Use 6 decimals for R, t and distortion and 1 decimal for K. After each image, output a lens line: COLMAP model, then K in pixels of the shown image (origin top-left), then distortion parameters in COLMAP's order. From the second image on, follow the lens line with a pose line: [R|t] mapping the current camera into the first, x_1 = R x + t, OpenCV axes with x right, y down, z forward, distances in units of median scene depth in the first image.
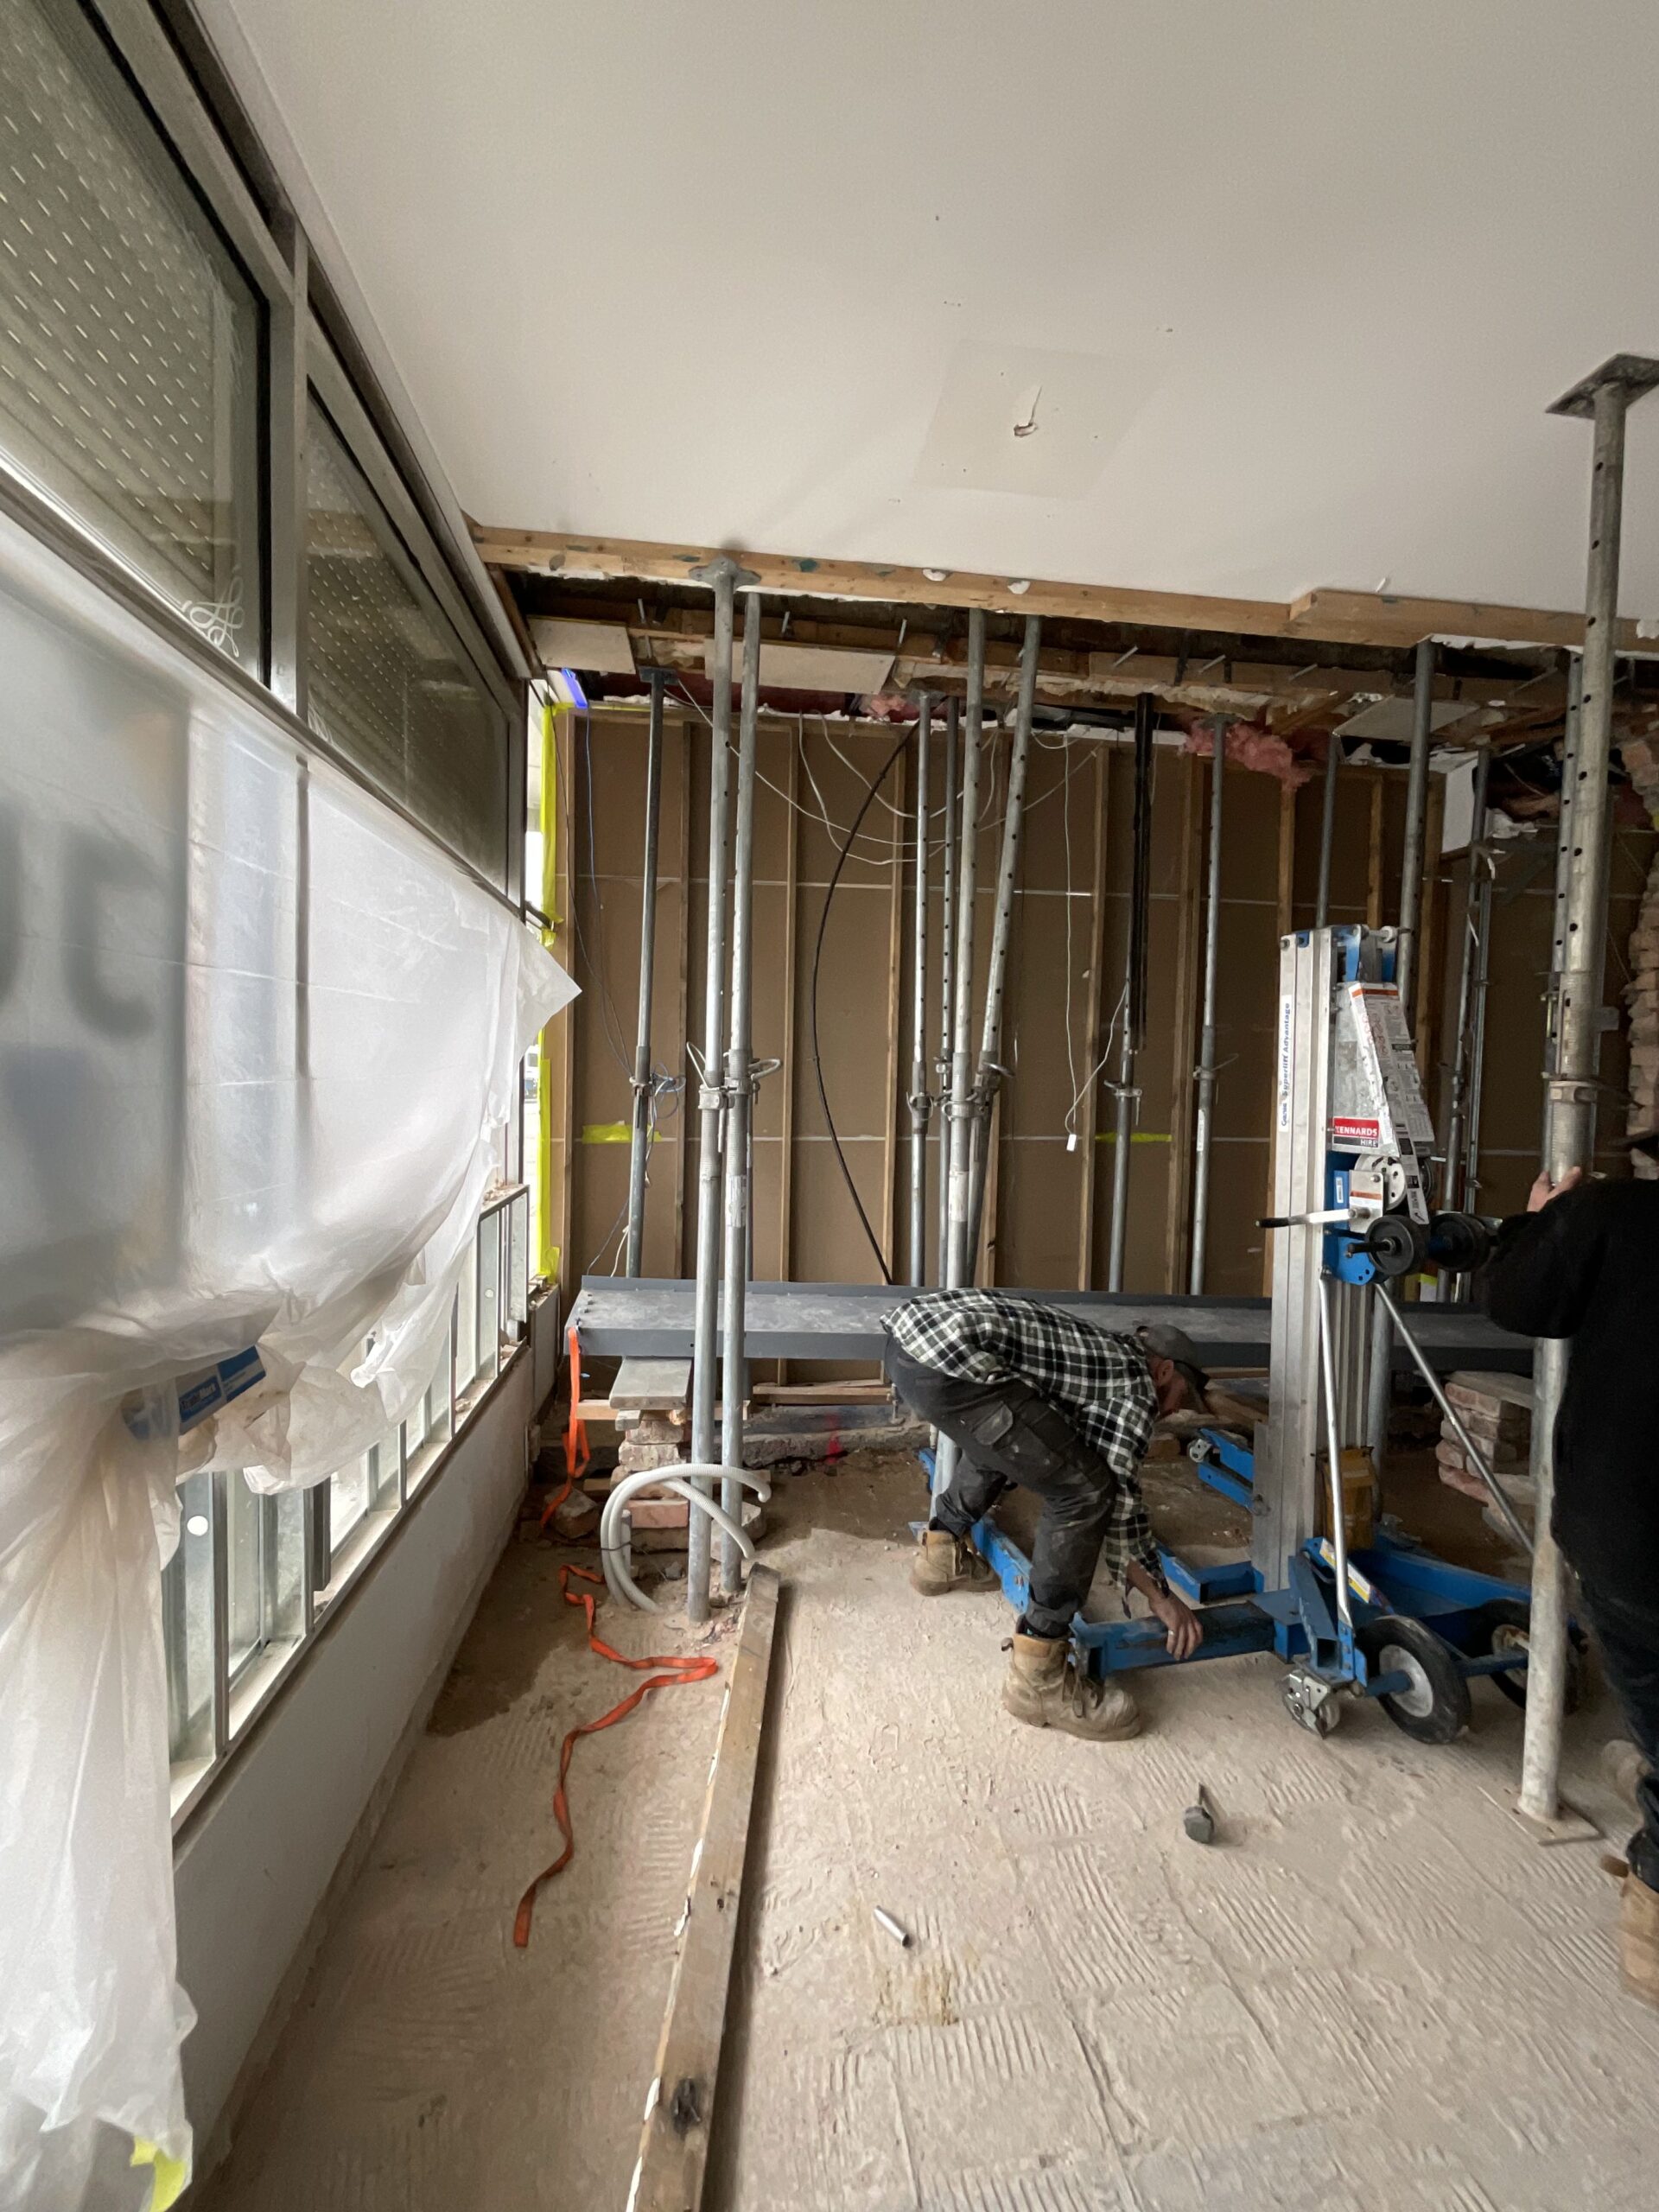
lens RADIAL K [[894.6, 0, 838.7], [0, 894.6, 1103.2], [0, 0, 1]] dist [-0.010282, 0.008738]
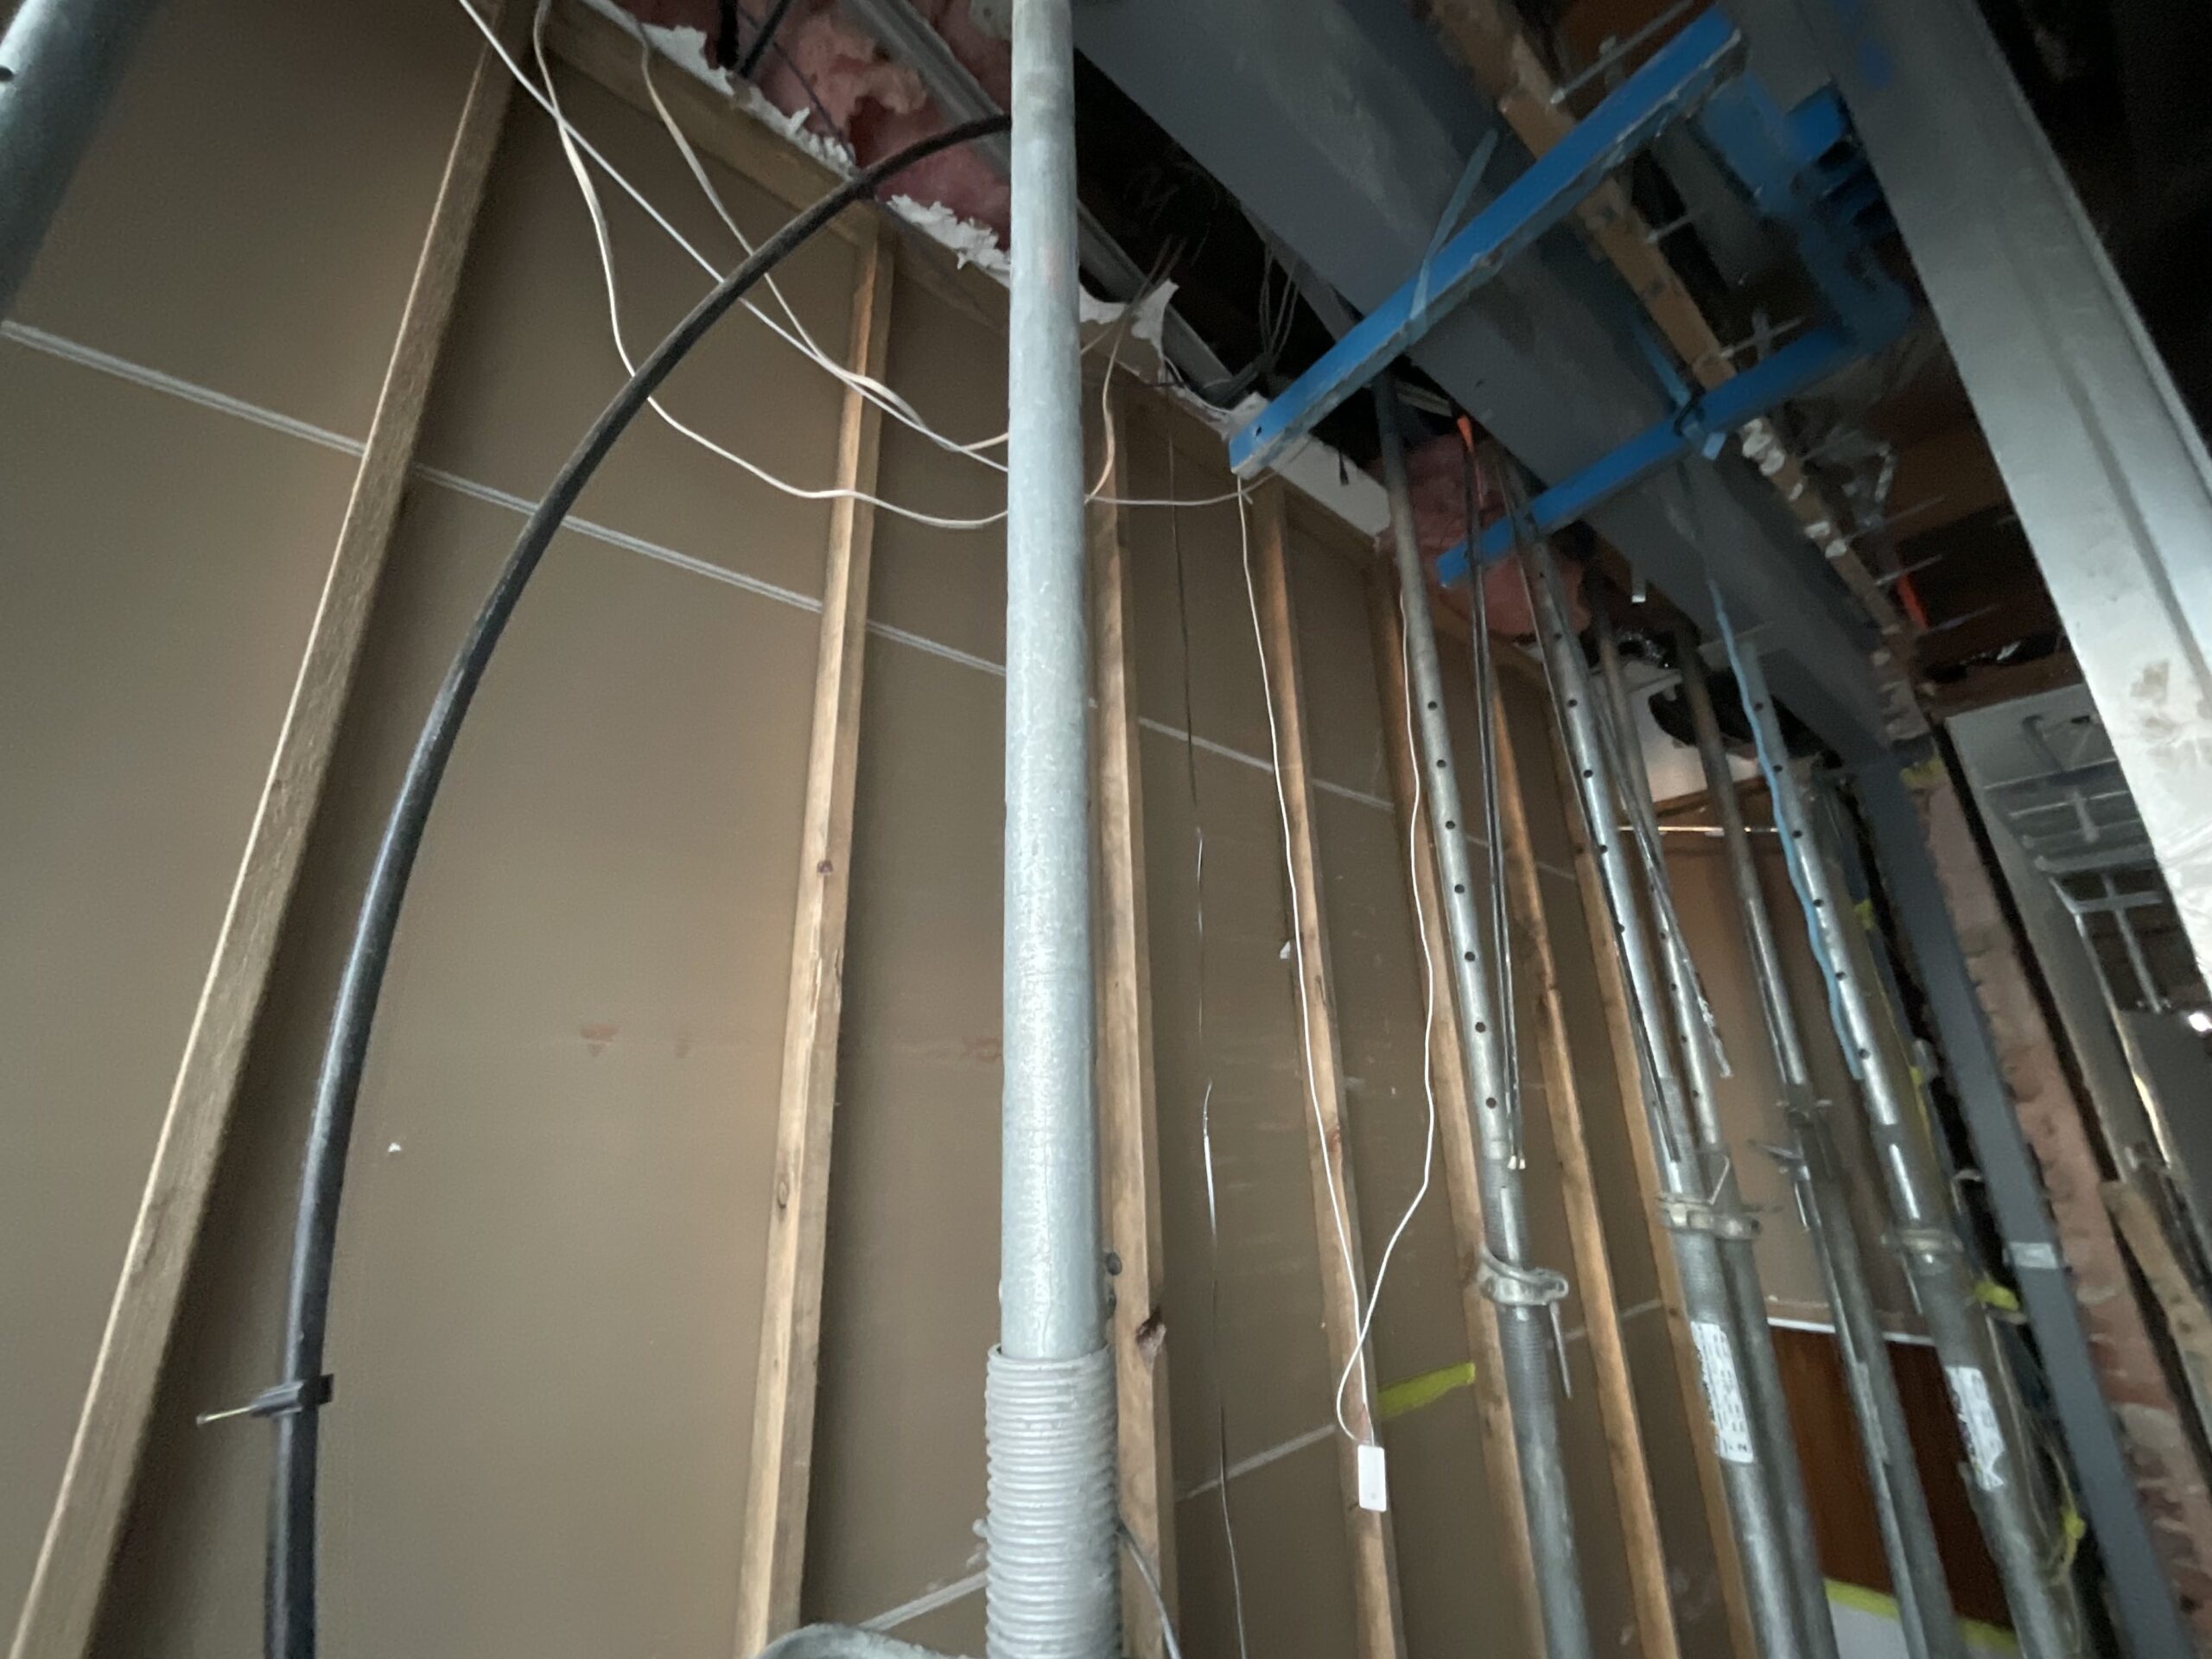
lens RADIAL K [[875.5, 0, 1102.4], [0, 875.5, 834.7], [0, 0, 1]] dist [-0.001079, -0.000217]
pose [[0.835224, 0.131684, 0.533910, -0.013253], [0.061682, 0.942344, -0.328913, -0.120063], [-0.546439, 0.307649, 0.778946, 1.244506]]
